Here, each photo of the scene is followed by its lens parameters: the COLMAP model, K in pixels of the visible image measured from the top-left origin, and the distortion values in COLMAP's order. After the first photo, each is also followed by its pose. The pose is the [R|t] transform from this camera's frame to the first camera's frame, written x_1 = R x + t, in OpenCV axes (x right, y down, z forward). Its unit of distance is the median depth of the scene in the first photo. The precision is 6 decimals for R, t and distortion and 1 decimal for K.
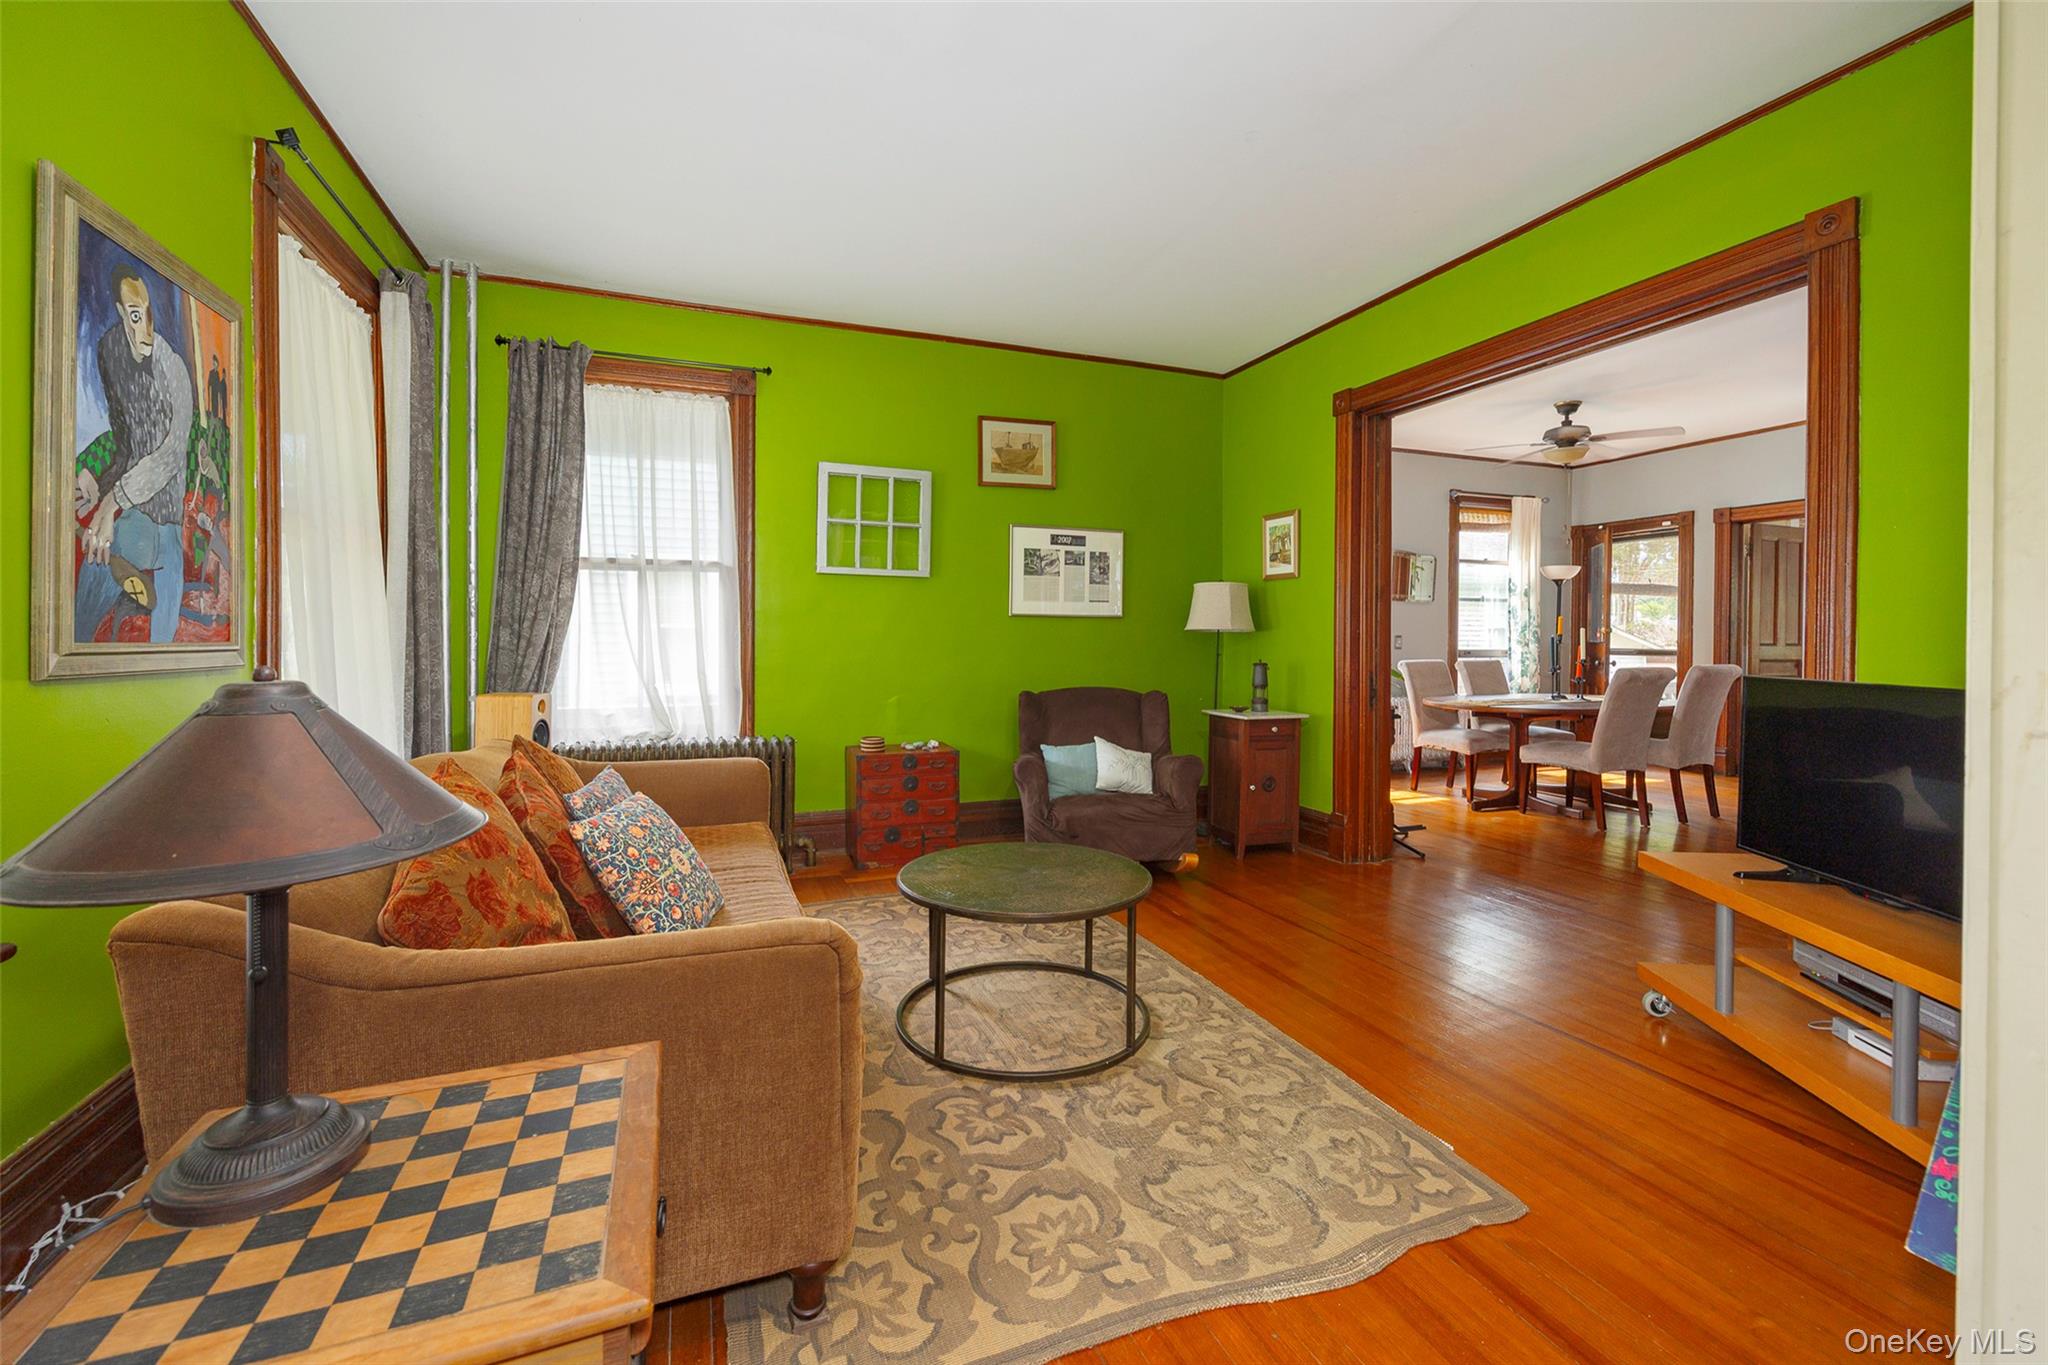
lens RADIAL K [[823.1, 0, 999.1], [0, 823.1, 641.4], [0, 0, 1]] dist [0.000800, -0.000239]
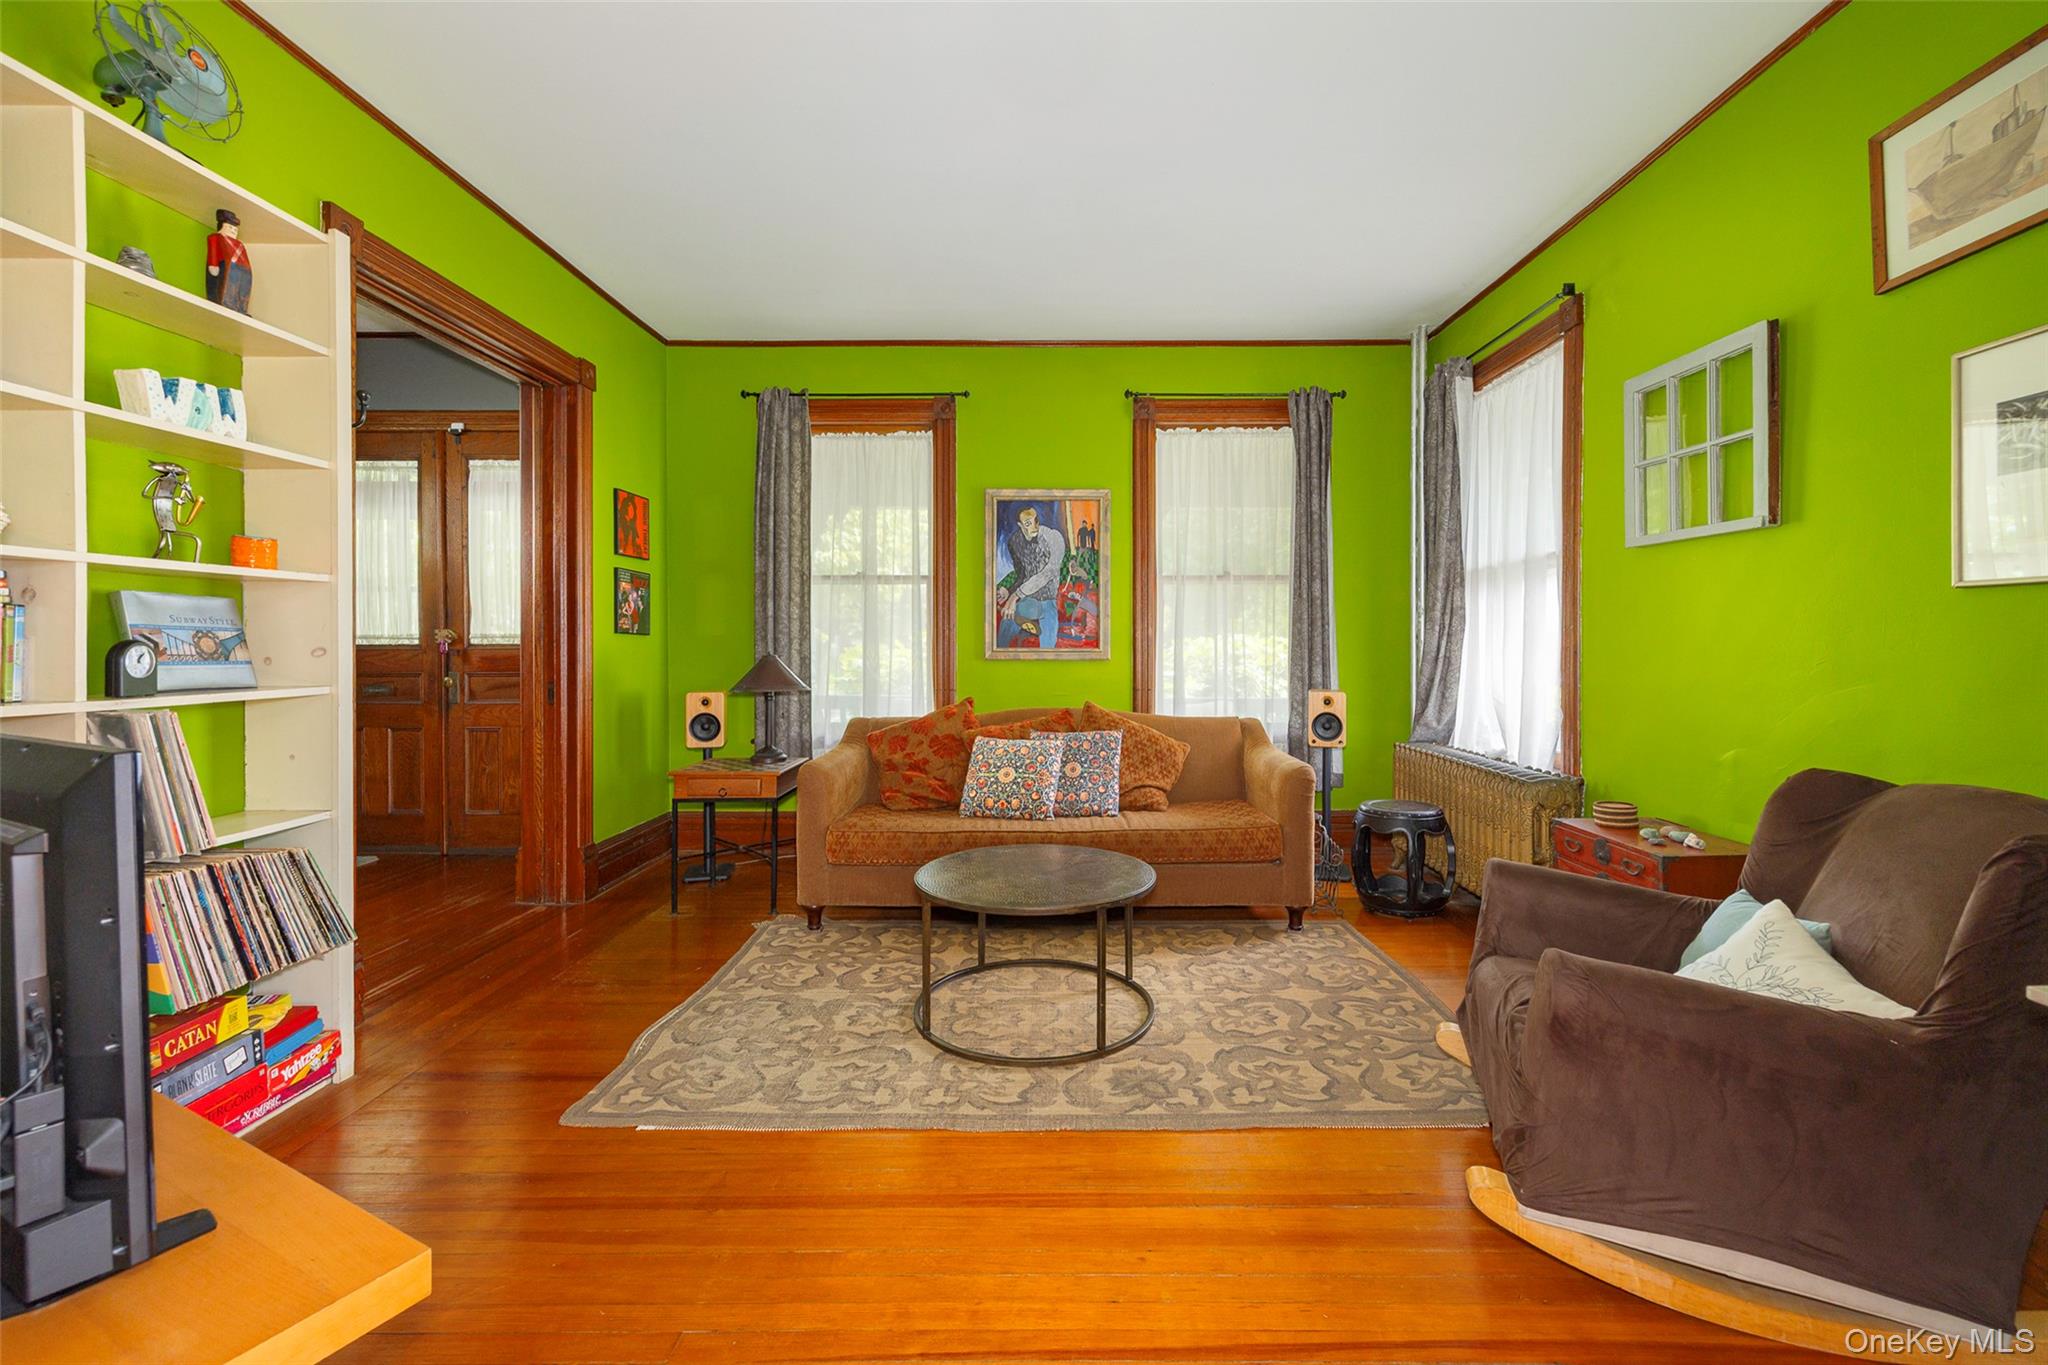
lens RADIAL K [[823.1, 0, 1021.1], [0, 823.1, 650.3], [0, 0, 1]] dist [0.000800, -0.000239]
pose [[-0.349323, 0.002292, -0.937000, 1.335552], [-0.004947, 0.999979, 0.004290, -0.001411], [0.936989, 0.006134, -0.349304, 1.785410]]
